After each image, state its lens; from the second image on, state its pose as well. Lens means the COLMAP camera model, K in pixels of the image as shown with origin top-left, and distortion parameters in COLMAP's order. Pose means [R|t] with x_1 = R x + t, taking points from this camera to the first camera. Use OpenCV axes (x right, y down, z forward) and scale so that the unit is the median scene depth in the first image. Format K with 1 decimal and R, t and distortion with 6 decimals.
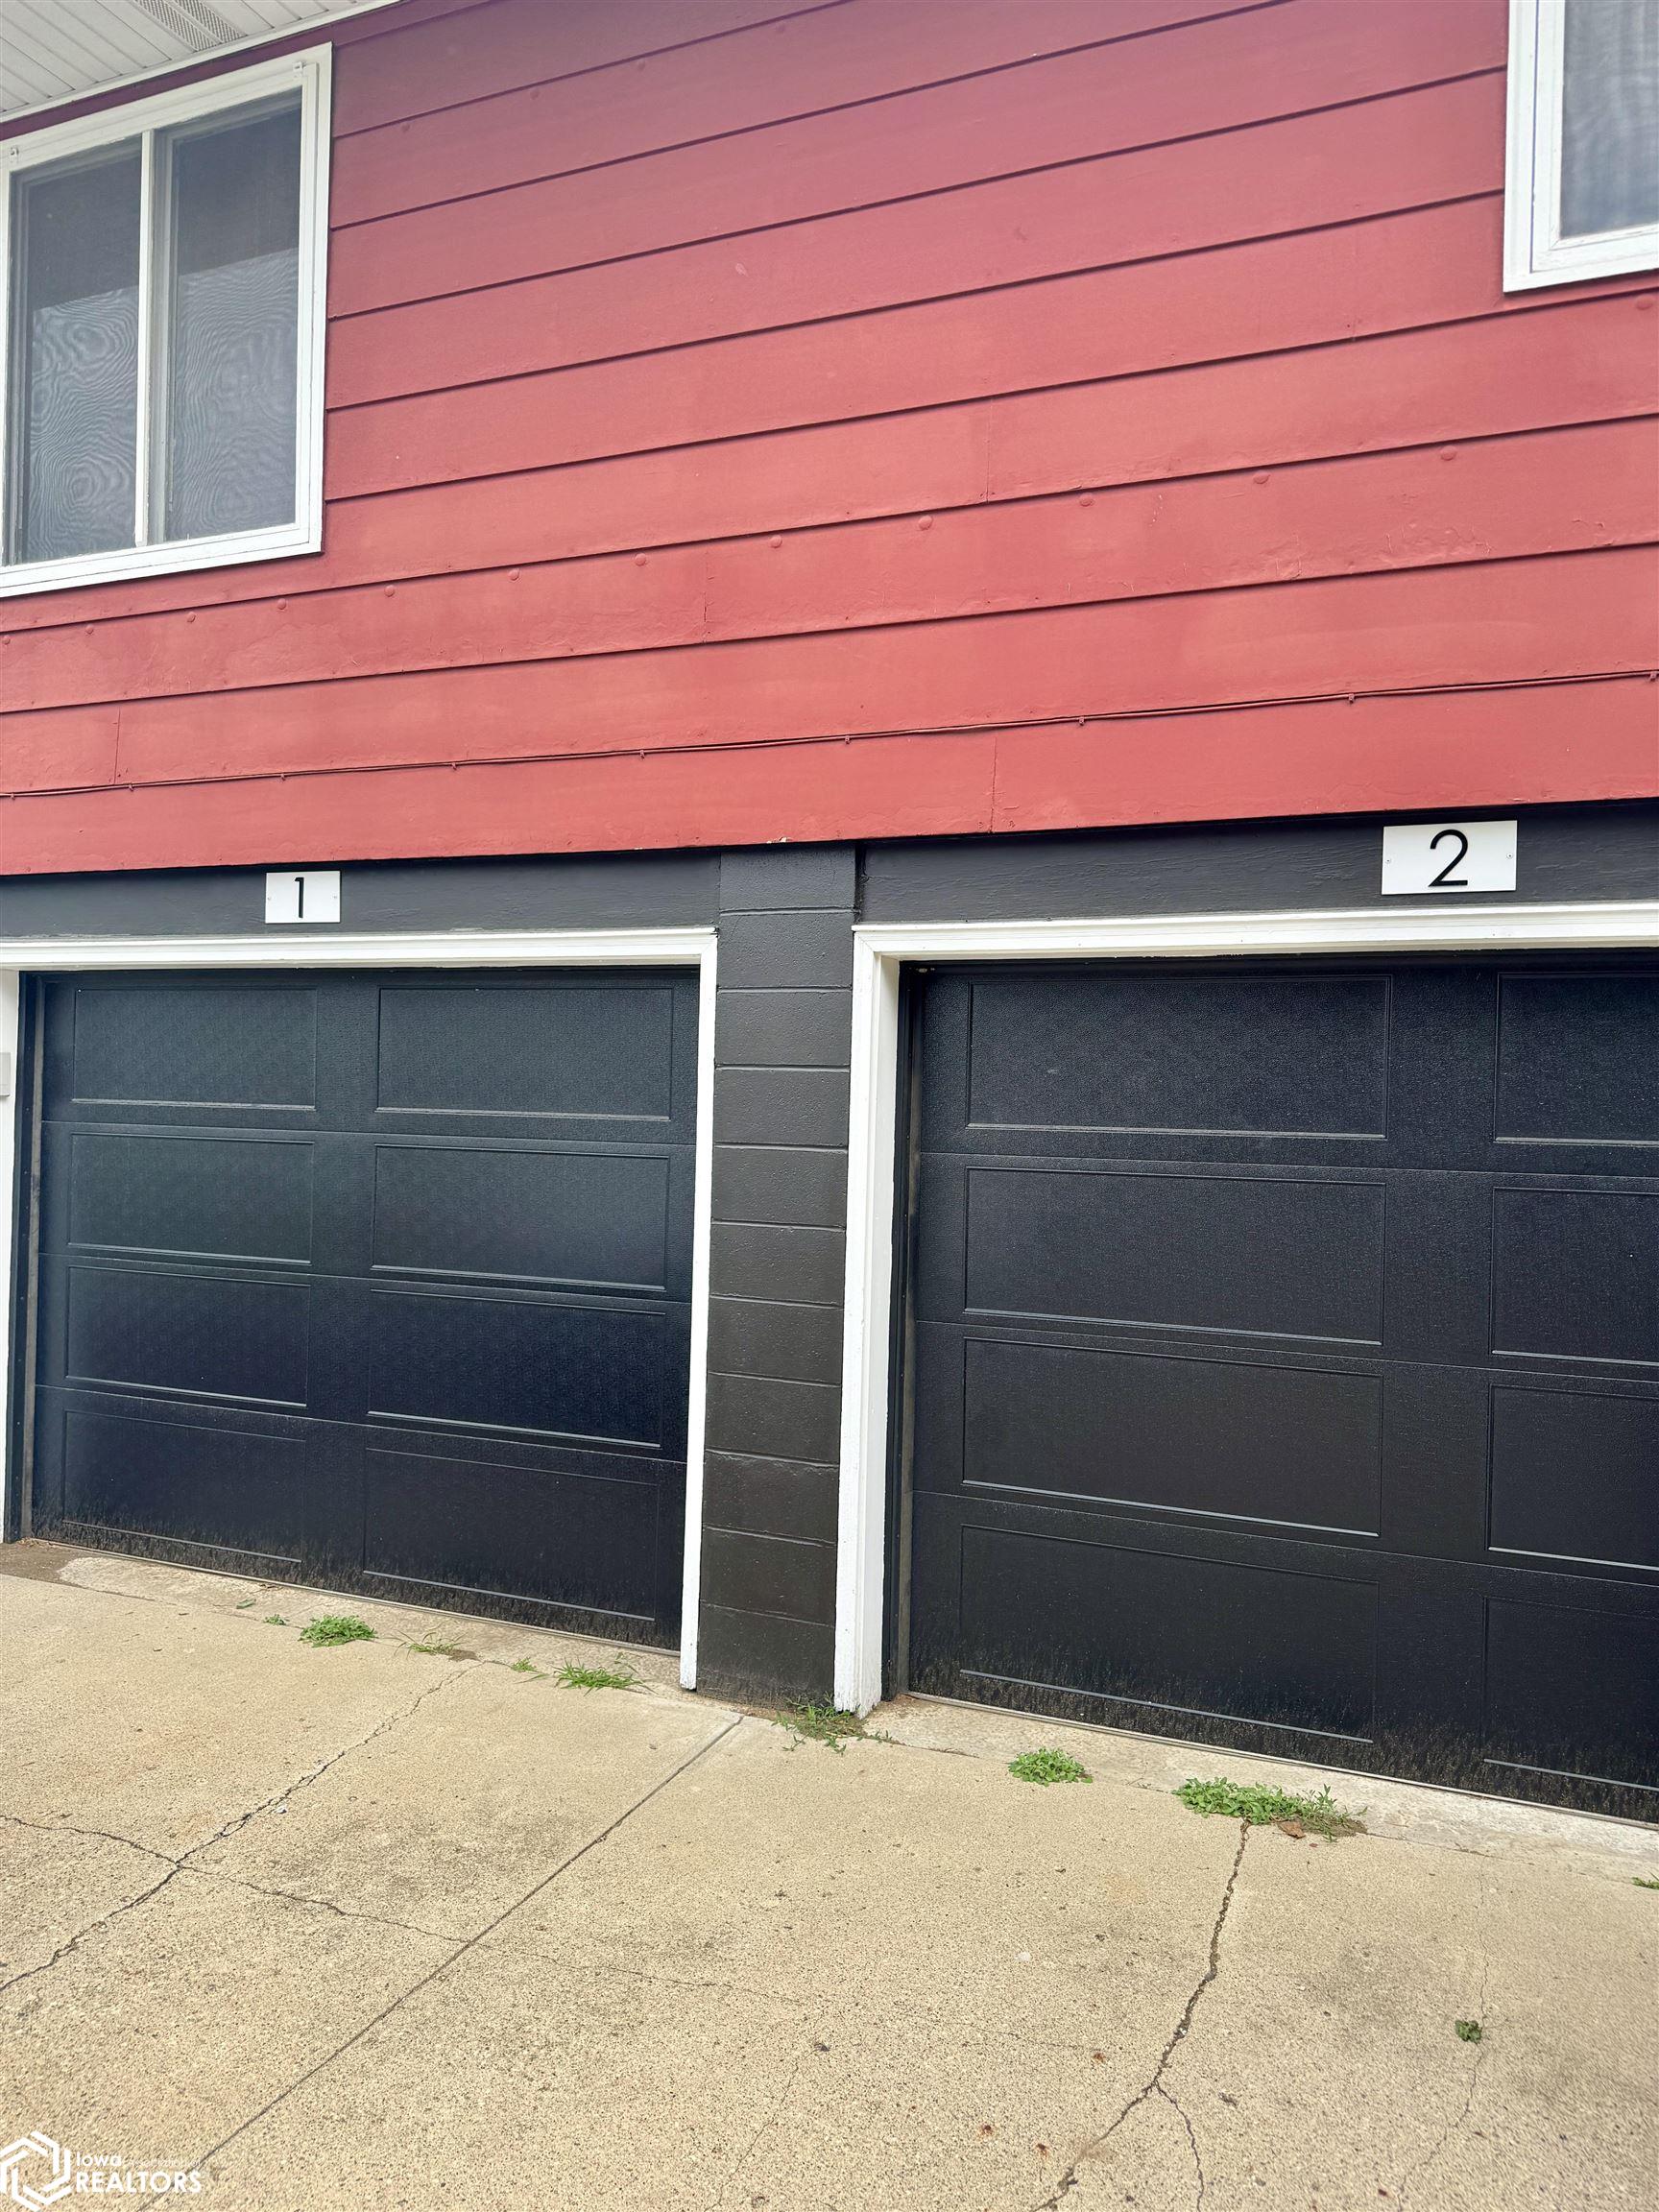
lens RADIAL K [[1531.8, 0, 843.4], [0, 1531.8, 1113.5], [0, 0, 1]] dist [0.079650, -0.086277]
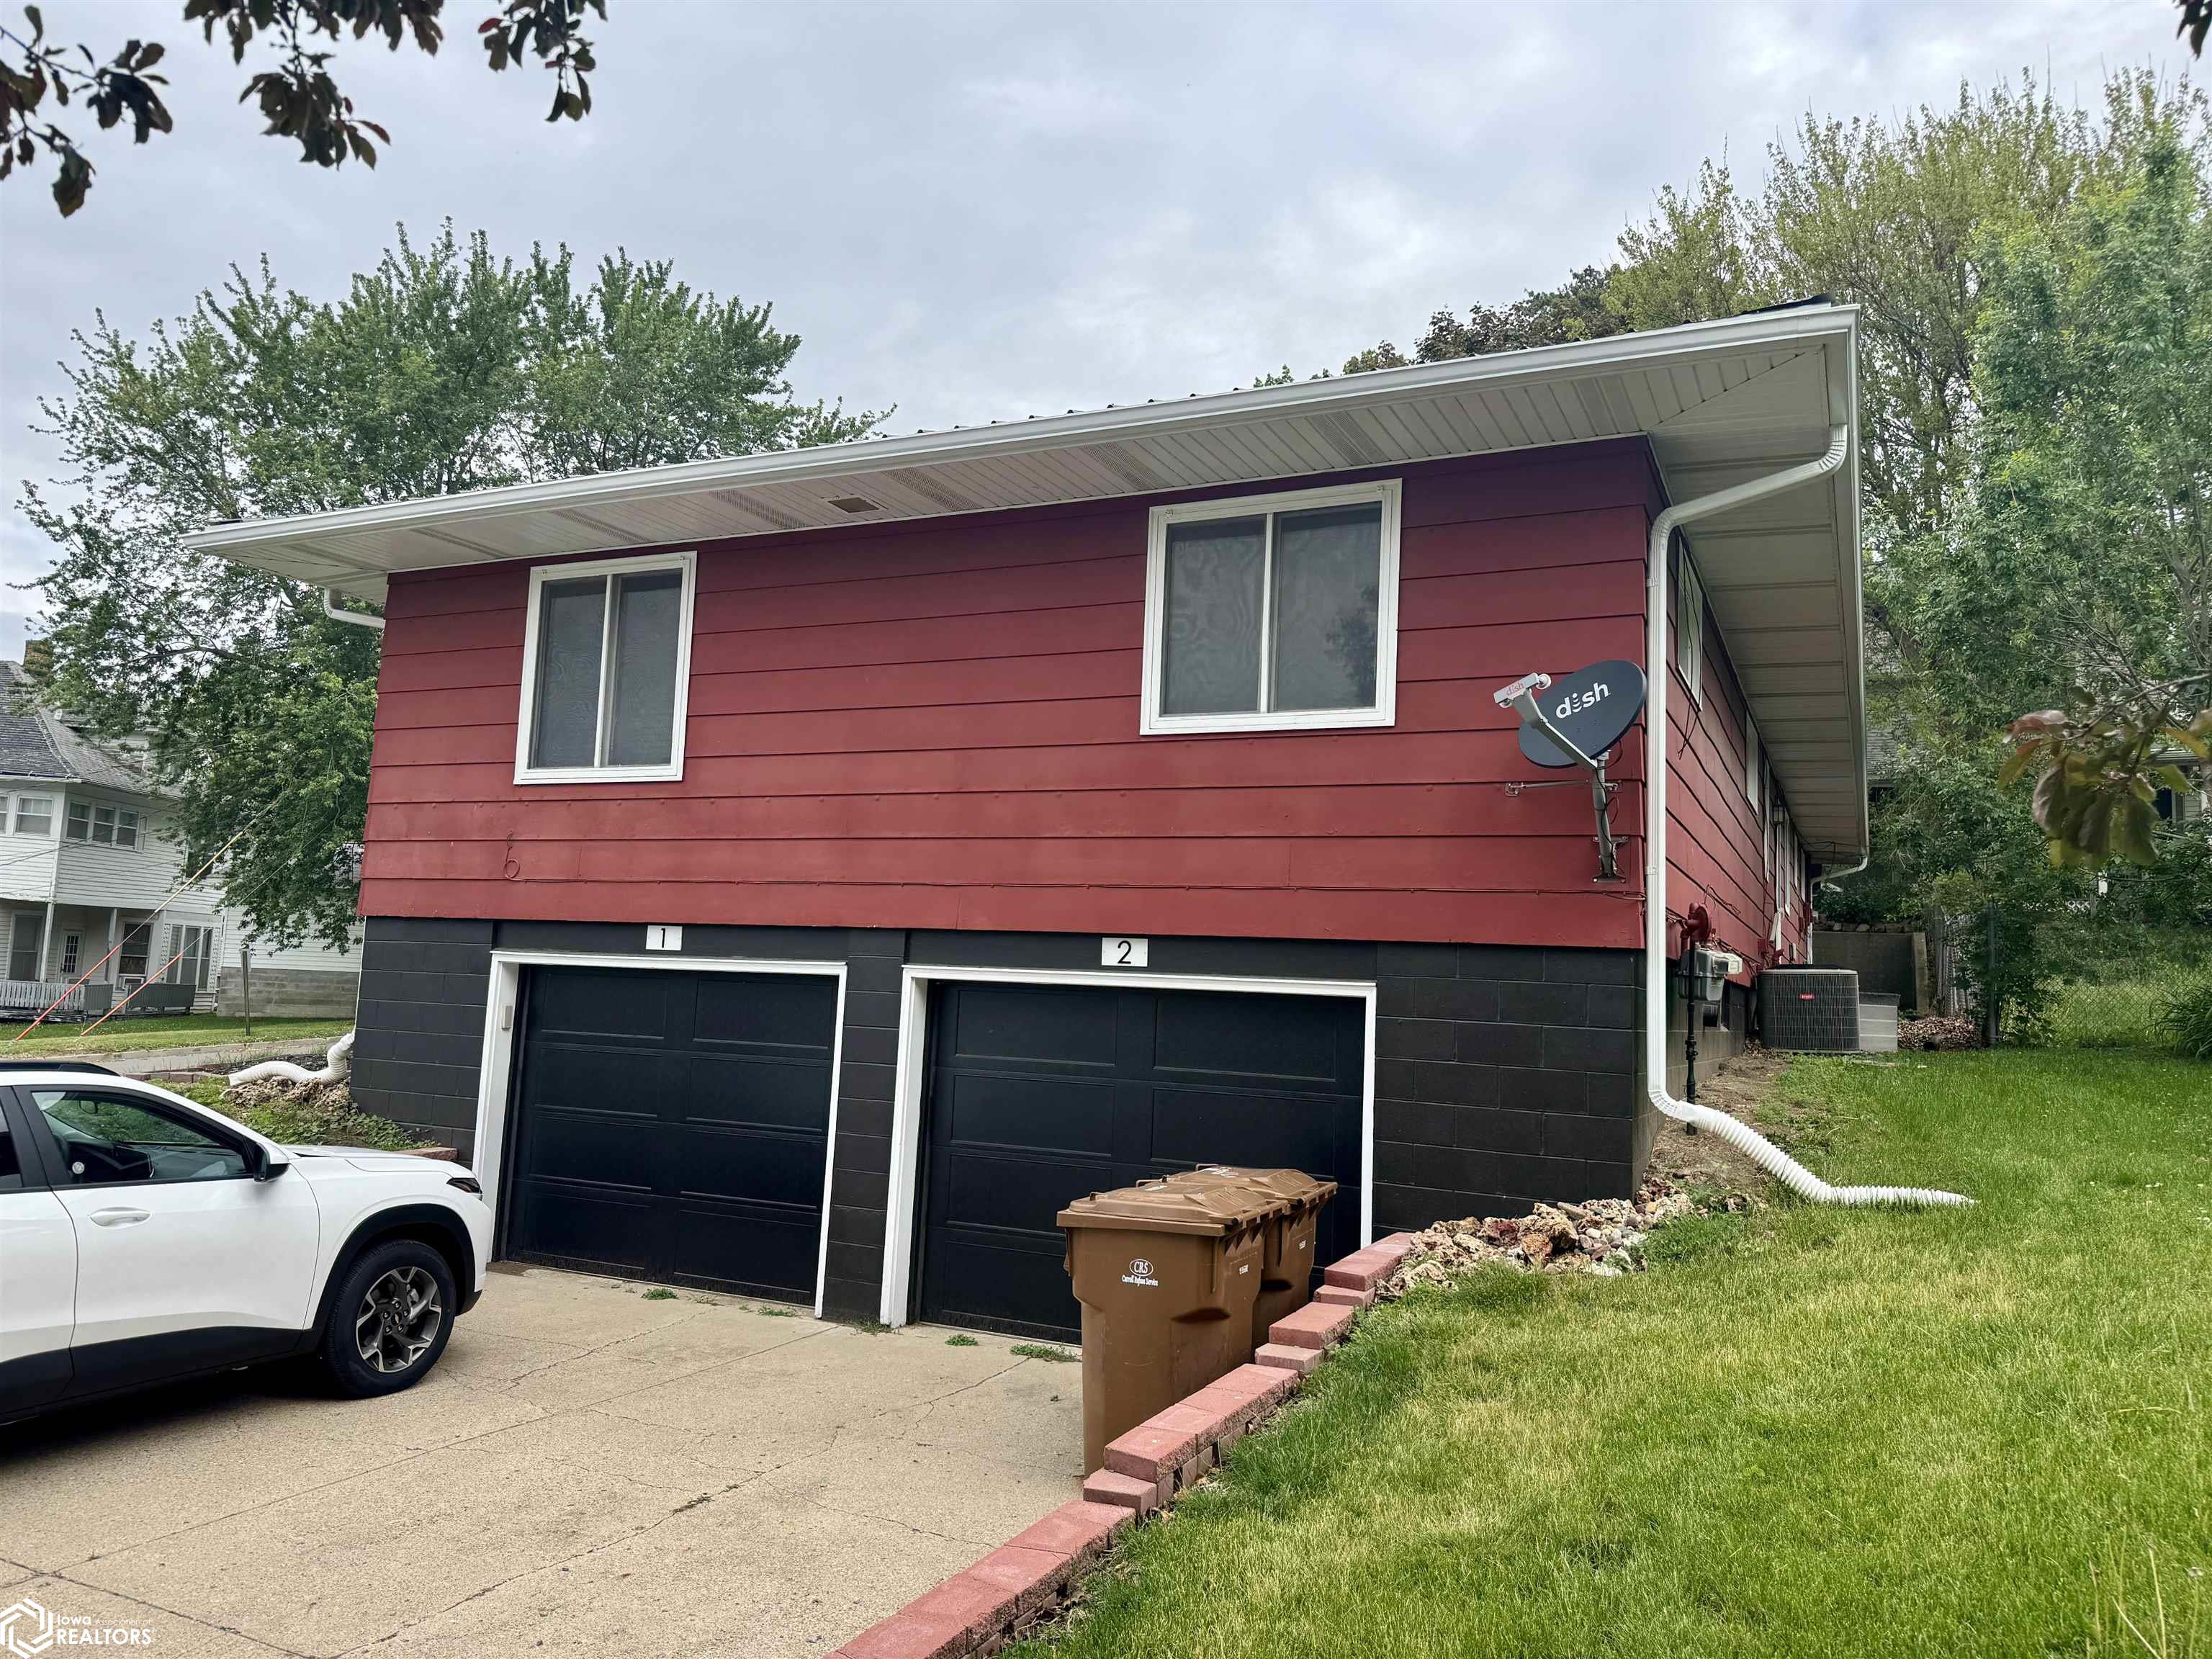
lens RADIAL K [[1533.1, 0, 1106.0], [0, 1533.1, 829.5], [0, 0, 1]] dist [0.112848, -0.000781]
pose [[0.998276, 0.012708, -0.057296, 0.416846], [-0.018822, 0.994031, -0.107466, -0.080441], [0.055589, 0.108359, 0.992556, -1.211299]]
